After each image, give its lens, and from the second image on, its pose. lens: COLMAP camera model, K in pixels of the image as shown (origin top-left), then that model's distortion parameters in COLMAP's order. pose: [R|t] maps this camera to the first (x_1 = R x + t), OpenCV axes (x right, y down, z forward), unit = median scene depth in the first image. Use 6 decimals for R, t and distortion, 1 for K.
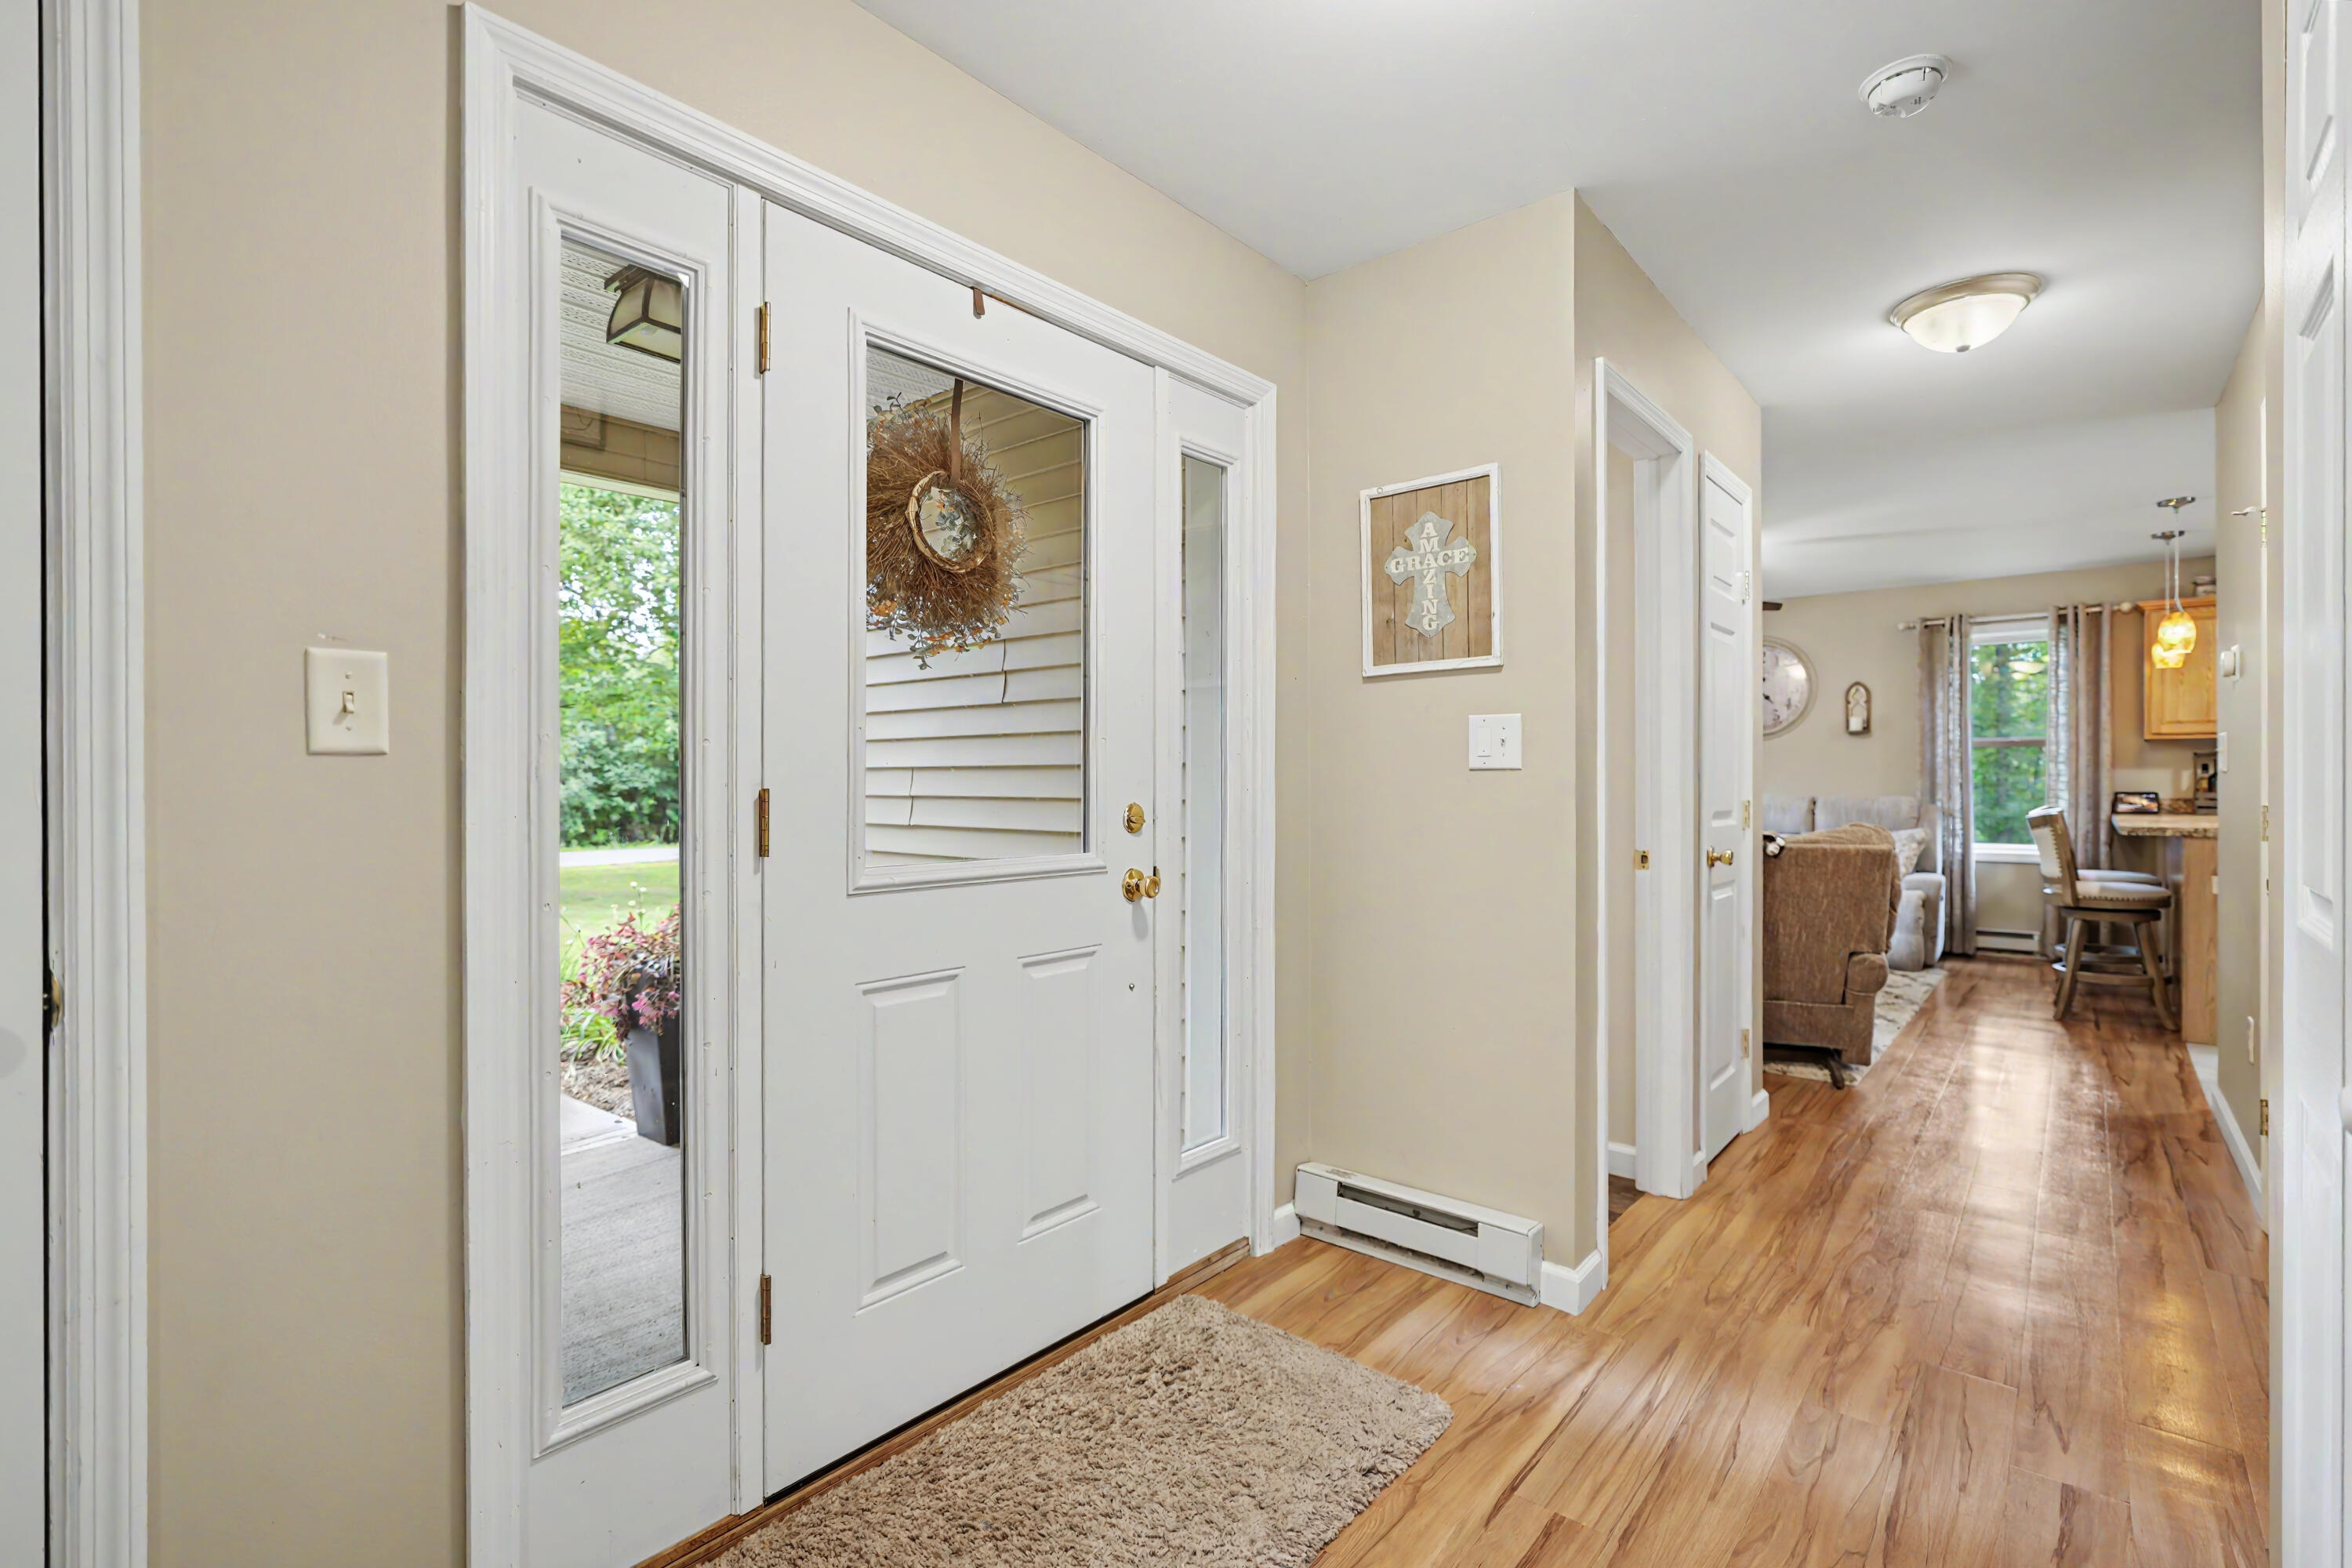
lens RADIAL K [[1057.8, 0, 1180.5], [0, 1057.8, 779.7], [0, 0, 1]] dist [-0.015290, 0.005710]
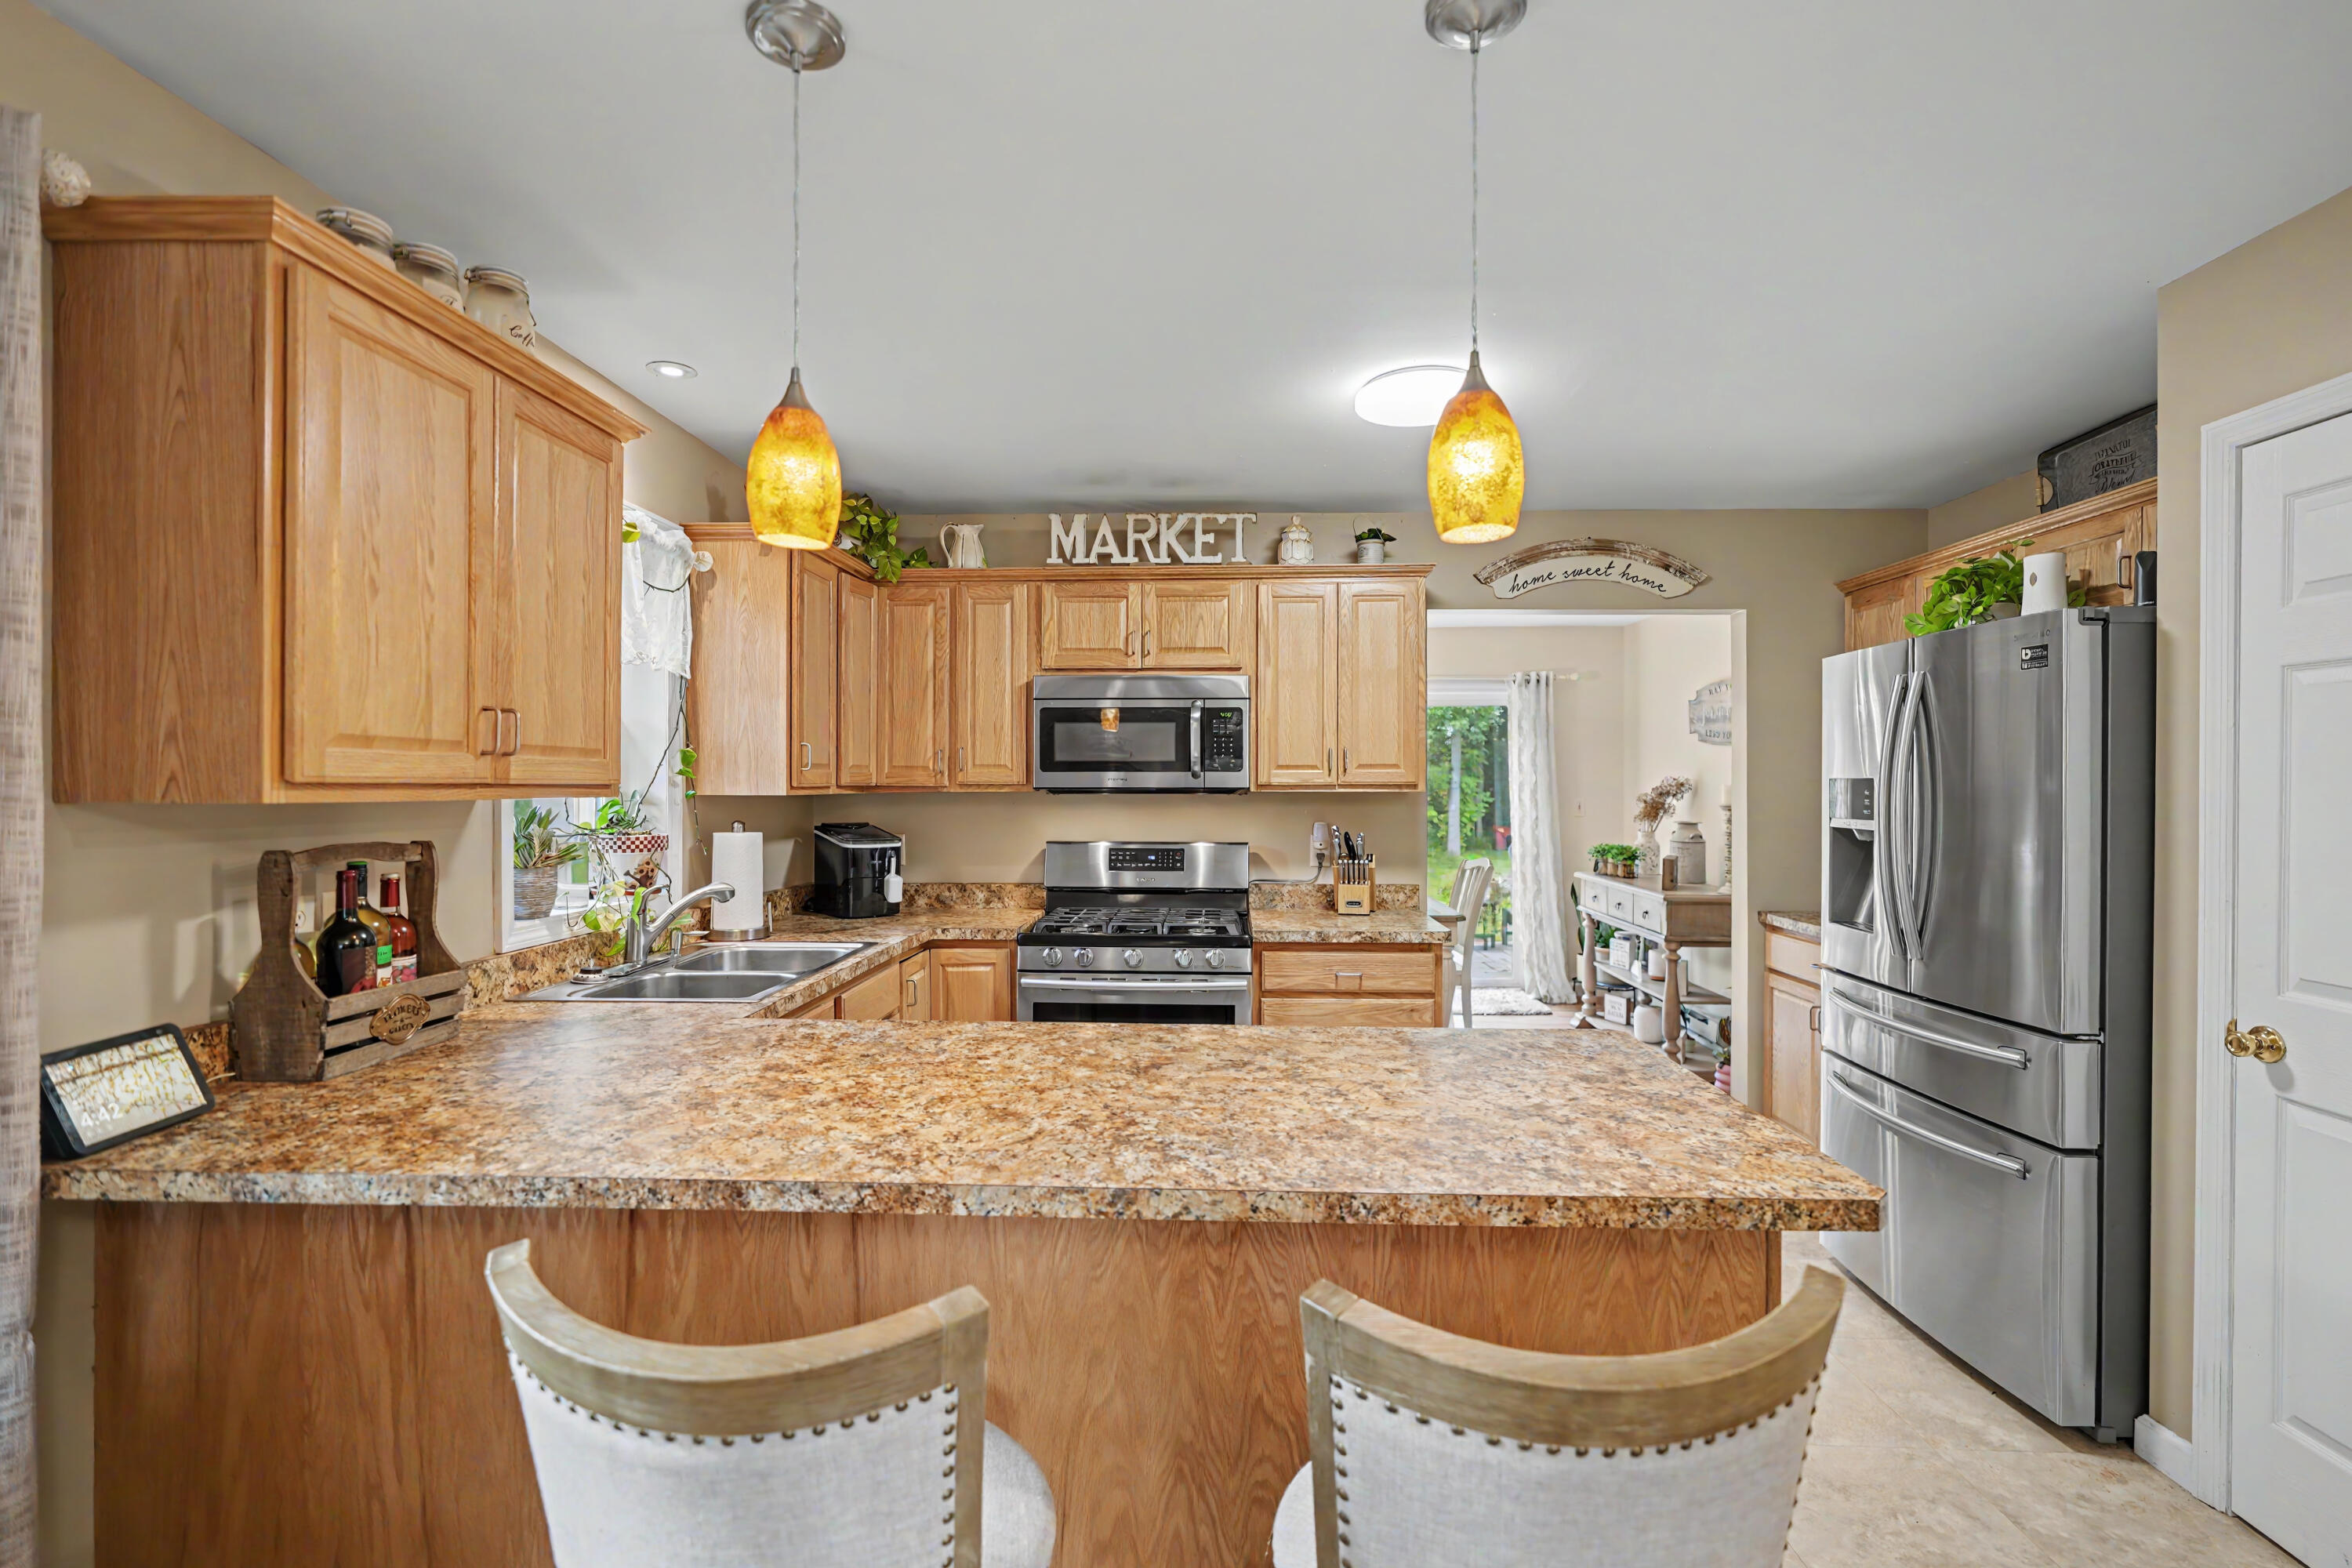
lens RADIAL K [[1057.8, 0, 1170.6], [0, 1057.8, 793.9], [0, 0, 1]] dist [-0.015290, 0.005710]
pose [[-0.610207, -0.003287, 0.792235, 0.551836], [0.006640, 0.999935, 0.009264, -0.037679], [-0.792214, 0.010913, -0.610146, 0.884049]]
